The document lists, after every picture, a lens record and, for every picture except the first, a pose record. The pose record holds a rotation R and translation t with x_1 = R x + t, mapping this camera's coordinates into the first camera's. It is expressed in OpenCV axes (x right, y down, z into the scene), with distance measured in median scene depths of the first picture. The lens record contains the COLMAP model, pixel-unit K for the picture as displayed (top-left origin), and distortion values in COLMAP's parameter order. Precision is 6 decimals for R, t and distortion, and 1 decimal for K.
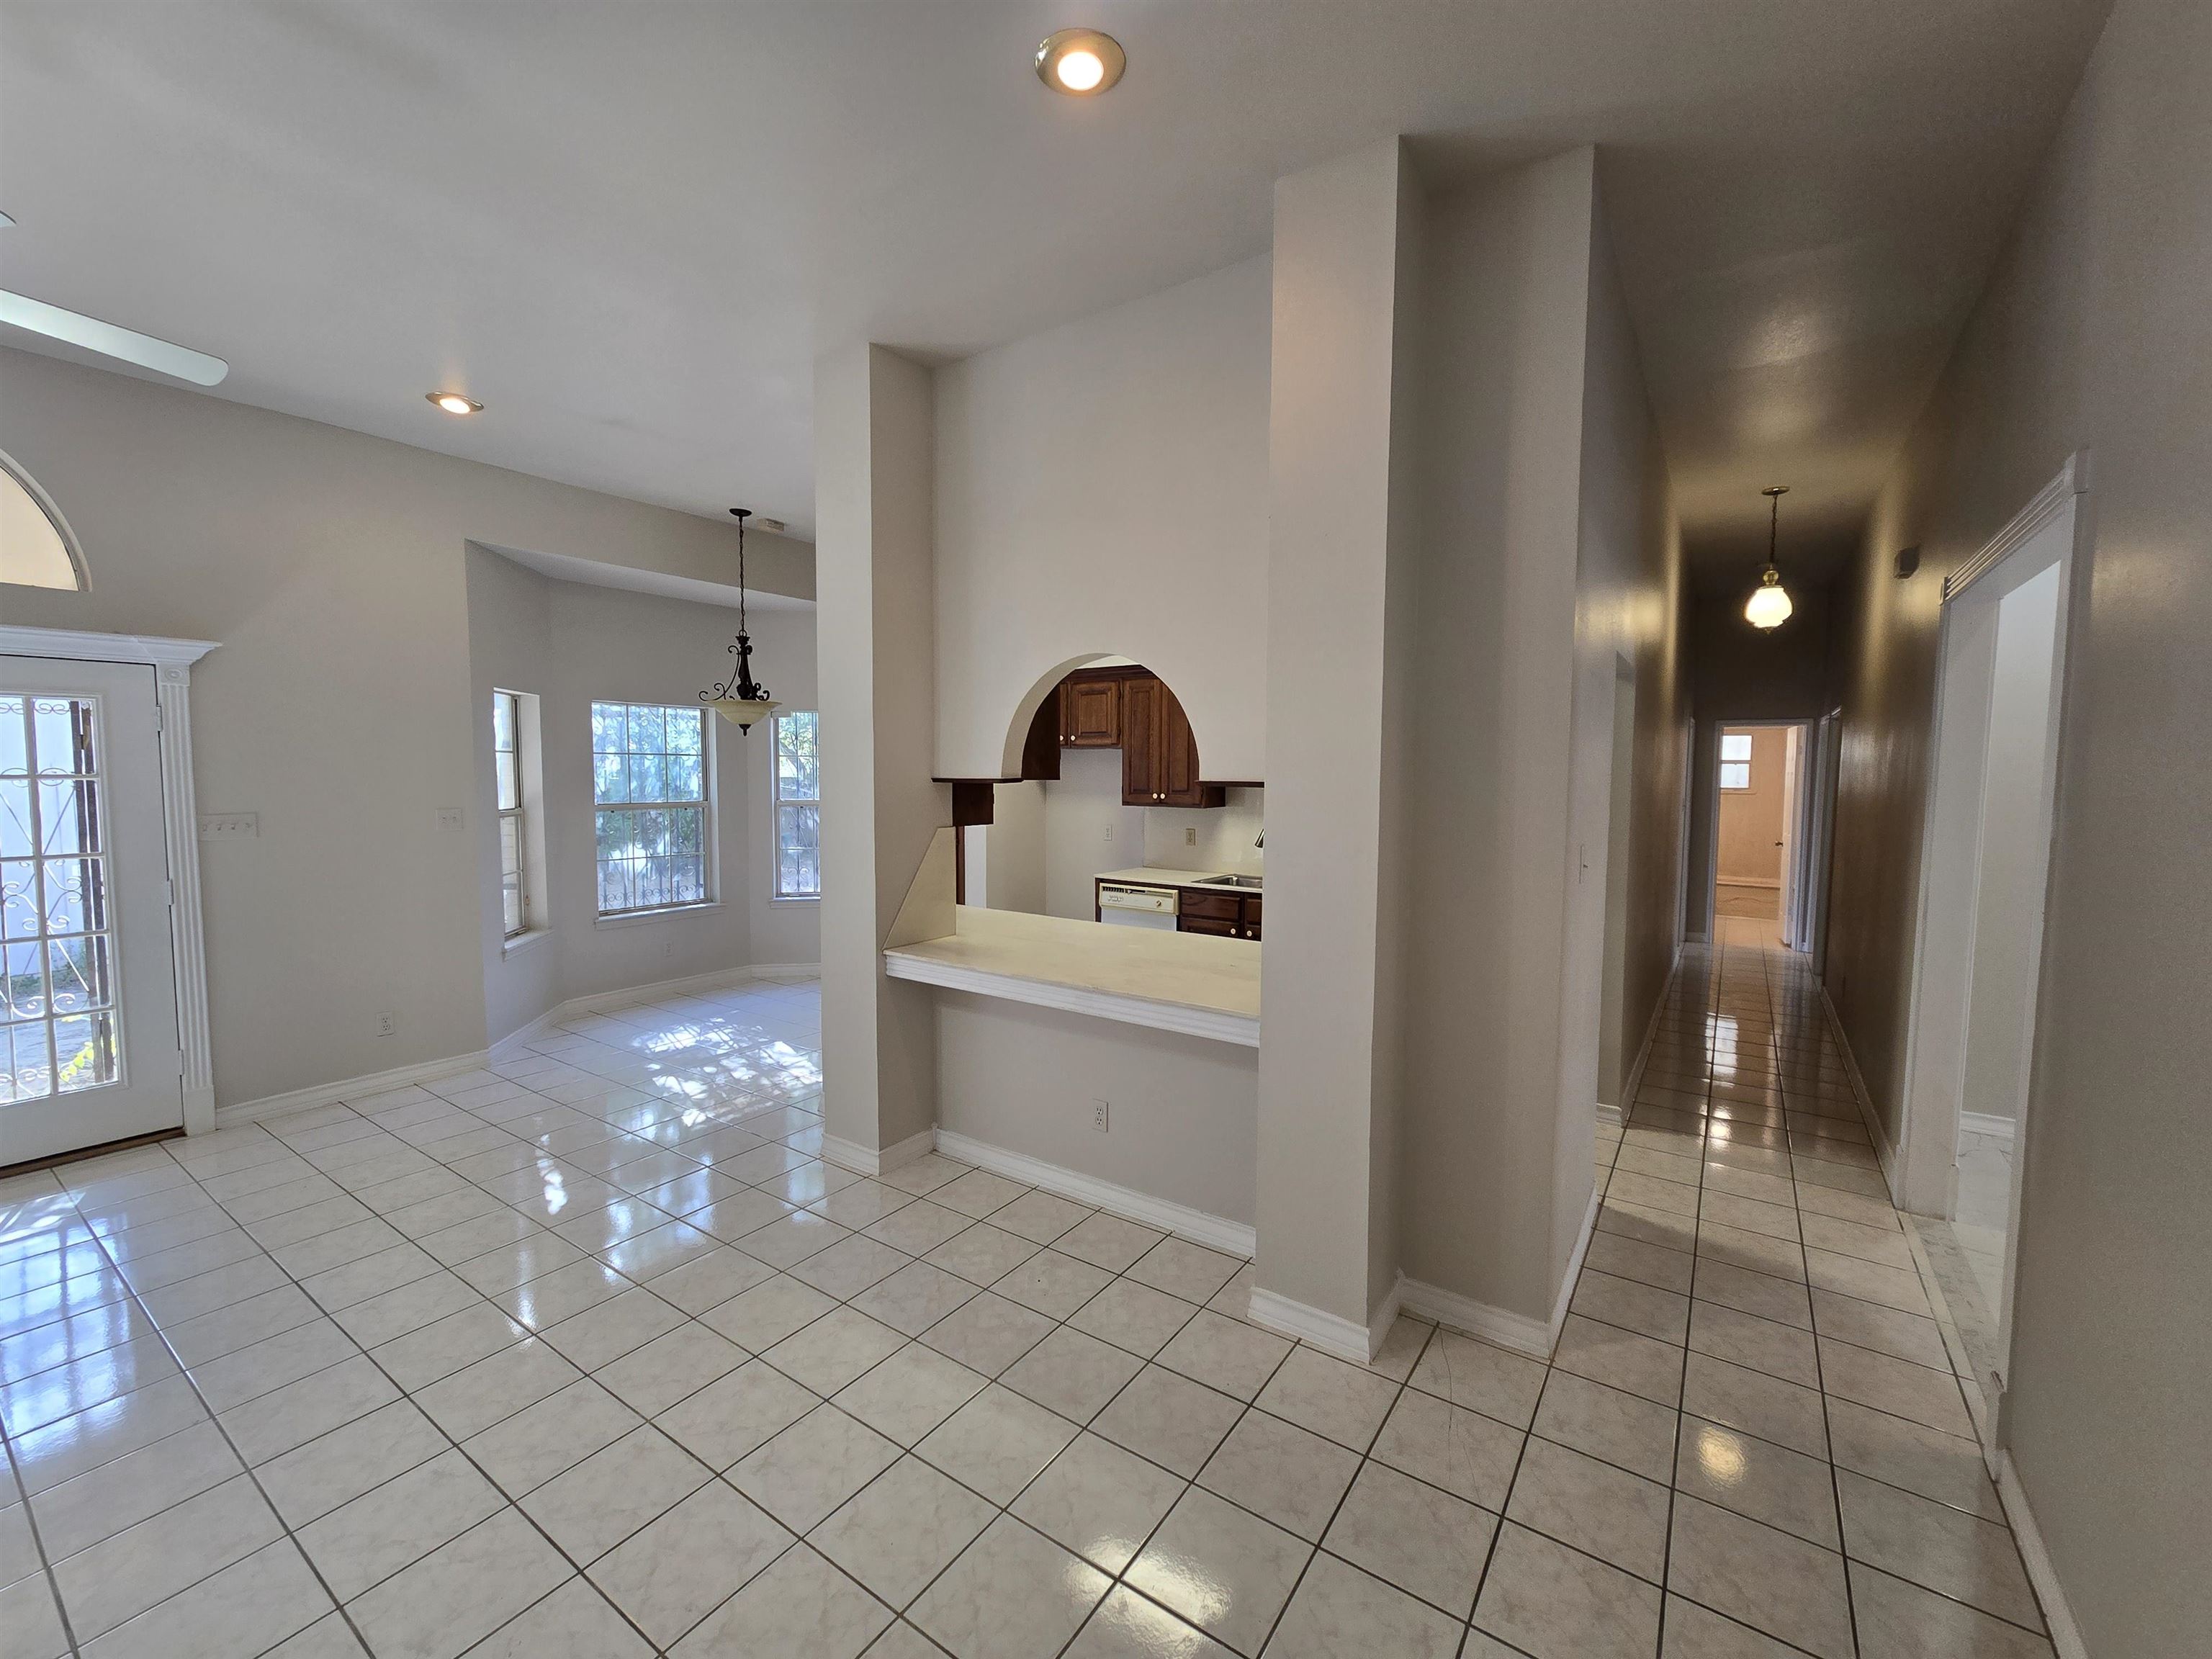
lens RADIAL K [[908.7, 0, 1108.4], [0, 908.7, 825.0], [0, 0, 1]] dist [0.001093, -0.000124]
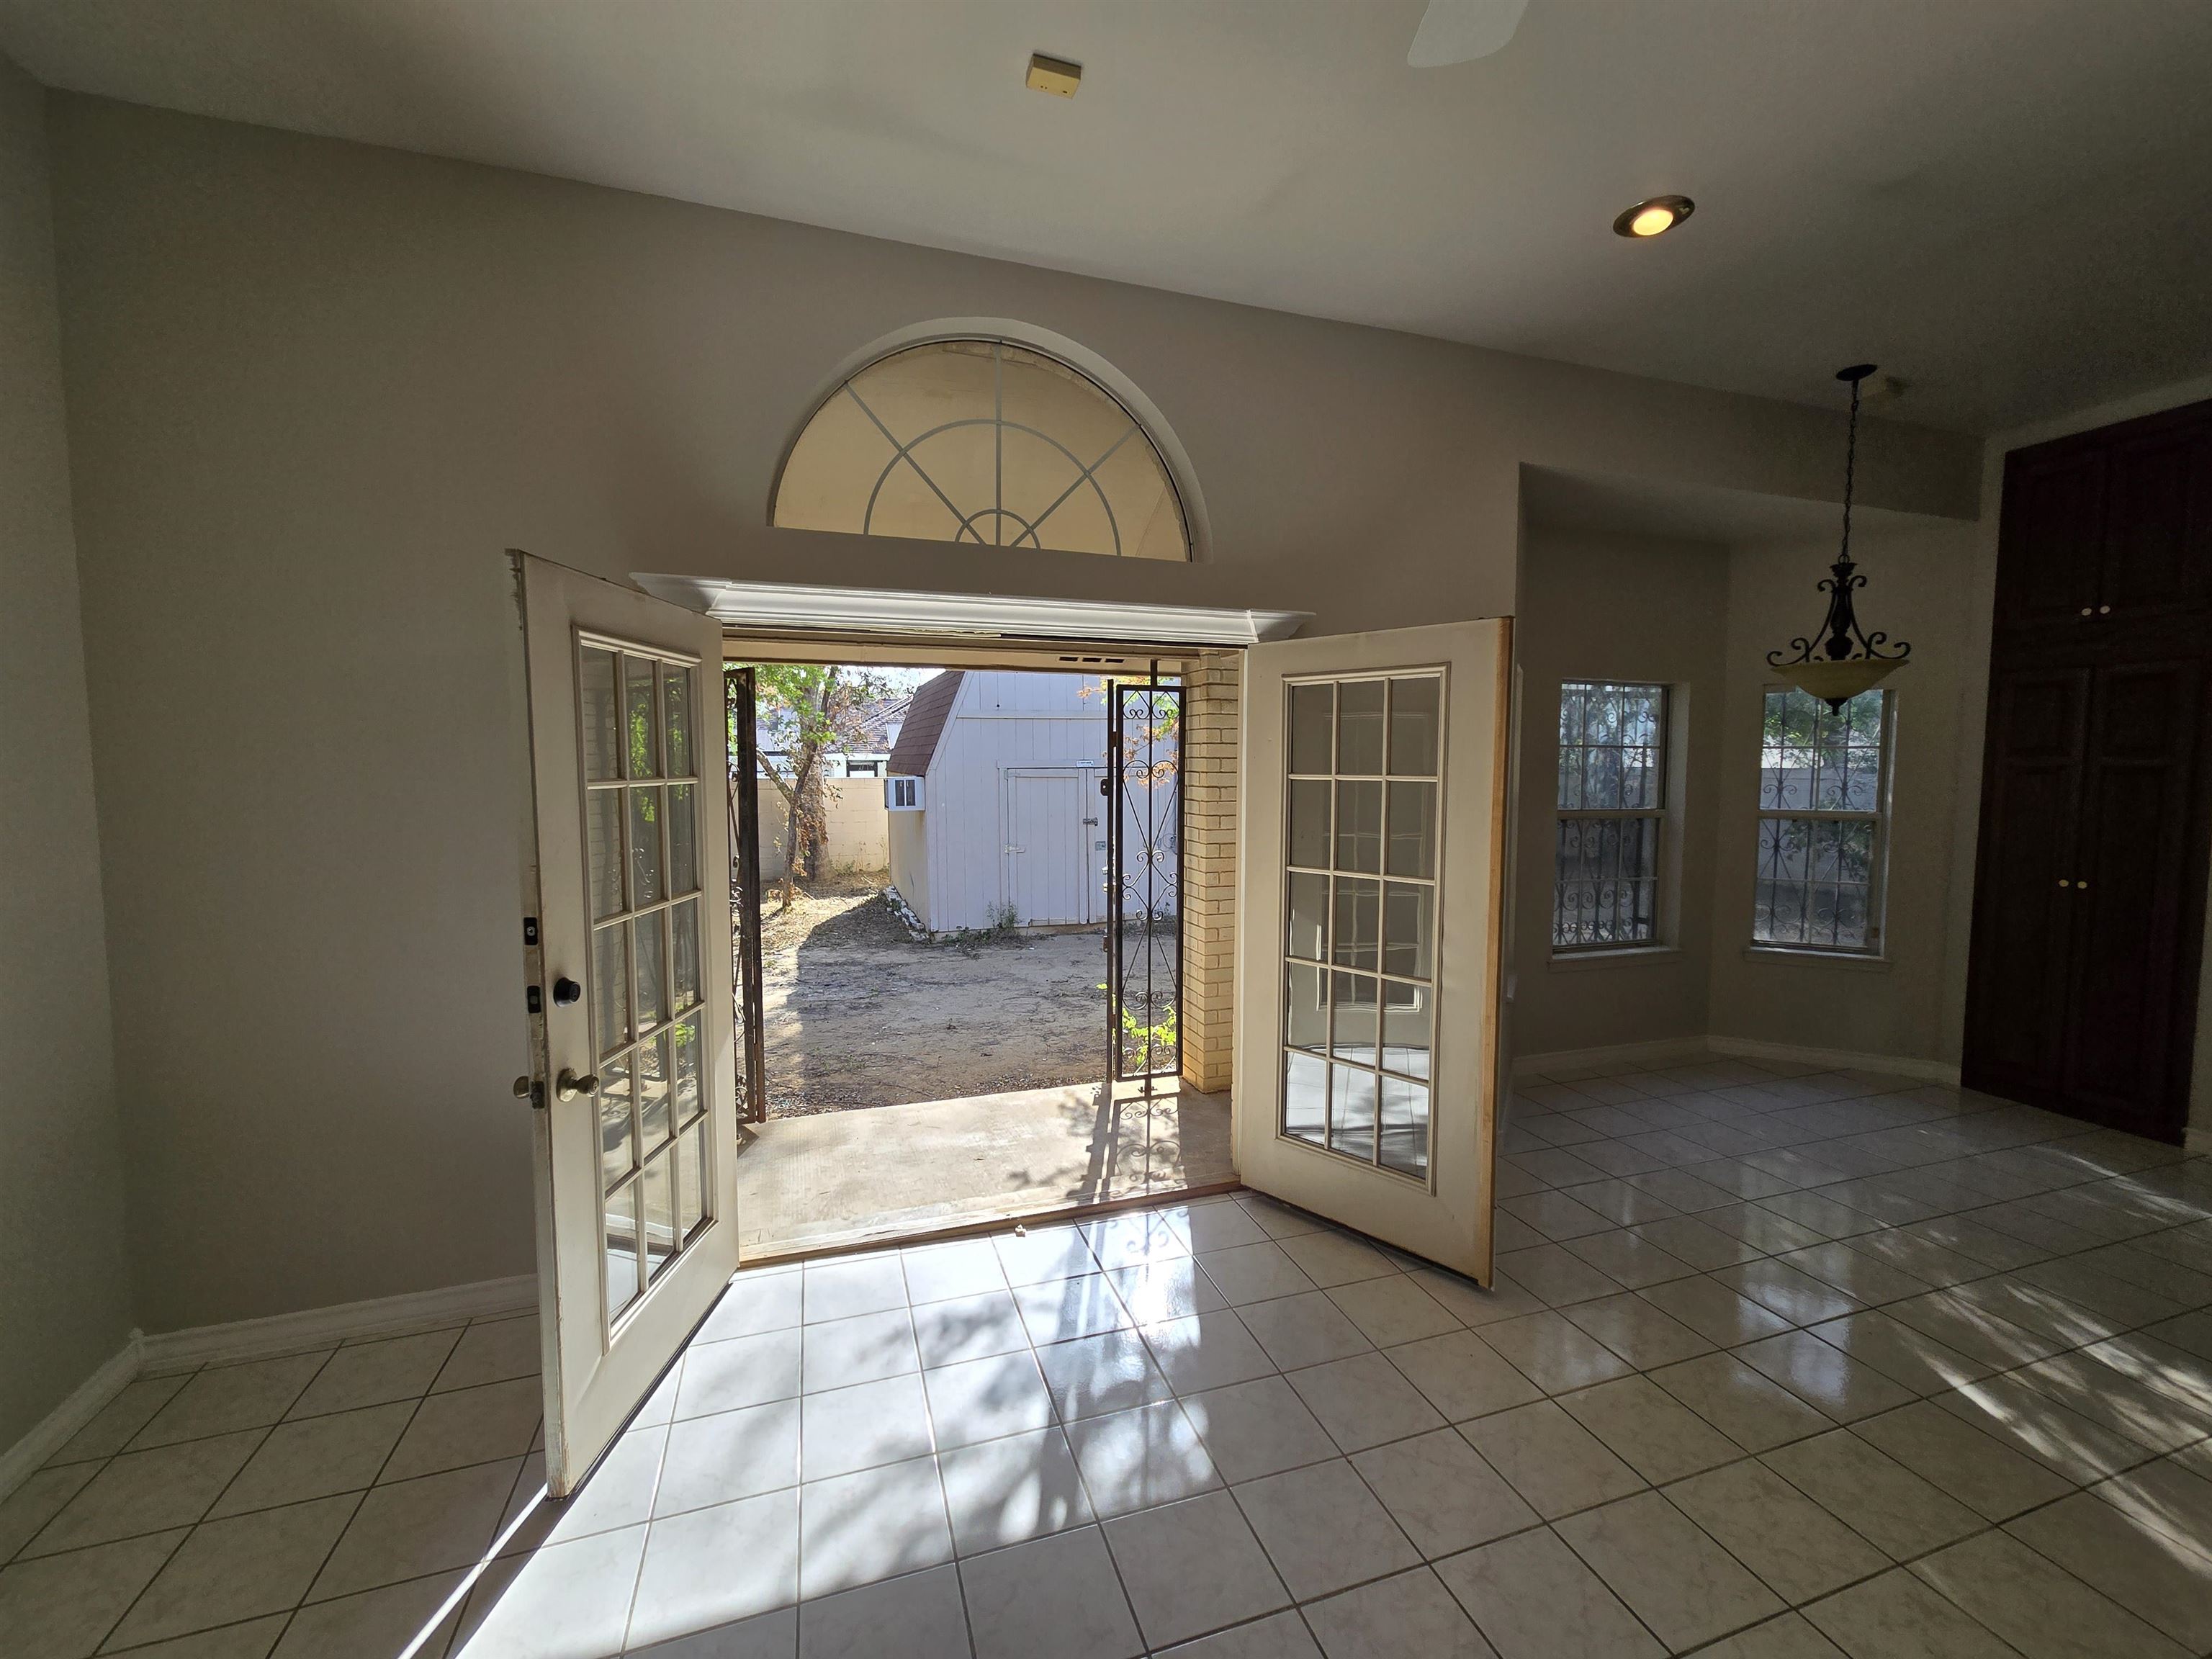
lens RADIAL K [[908.7, 0, 1111.9], [0, 908.7, 817.7], [0, 0, 1]] dist [0.001093, -0.000124]
pose [[0.797547, 0.036017, -0.602181, -0.551918], [-0.040223, 0.999170, 0.006489, -0.009366], [0.601914, 0.019046, 0.798334, 0.207126]]
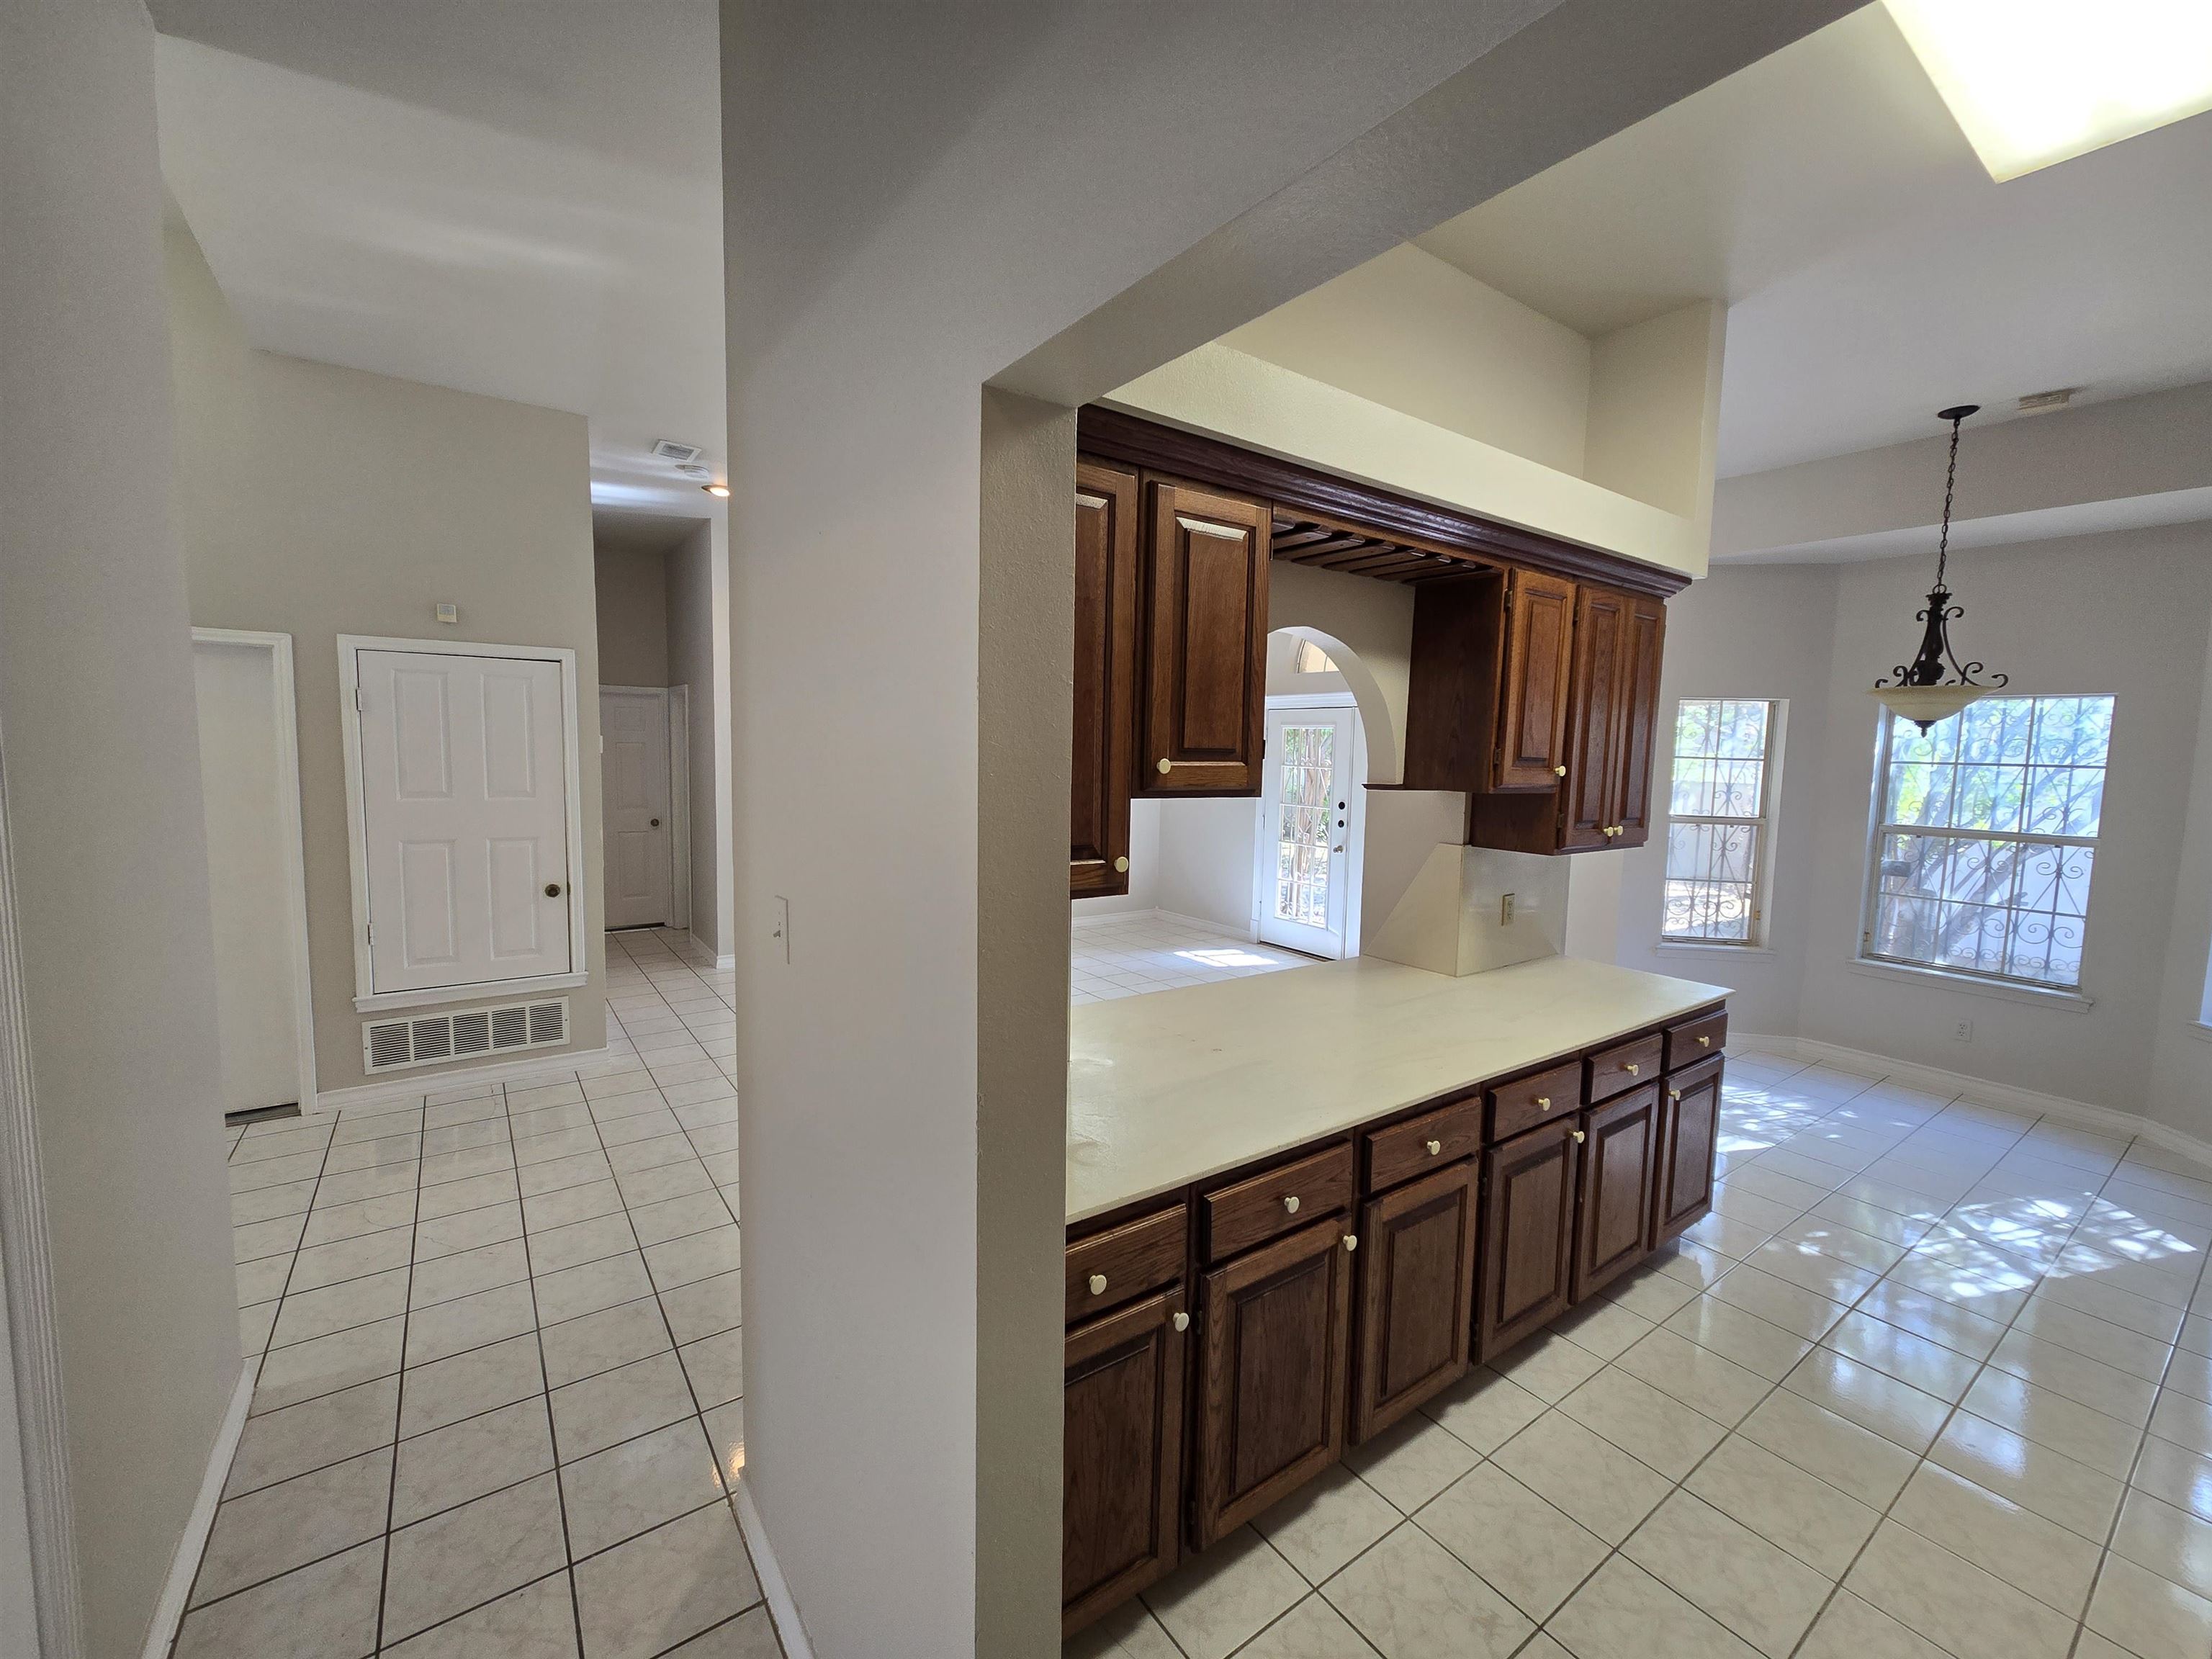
lens RADIAL K [[908.7, 0, 1118.6], [0, 908.7, 825.7], [0, 0, 1]] dist [0.001093, -0.000124]
pose [[-0.332682, 0.066236, -0.940710, 0.617954], [-0.088532, 0.990931, 0.101081, -0.061219], [0.938874, 0.116911, -0.323801, 0.859426]]
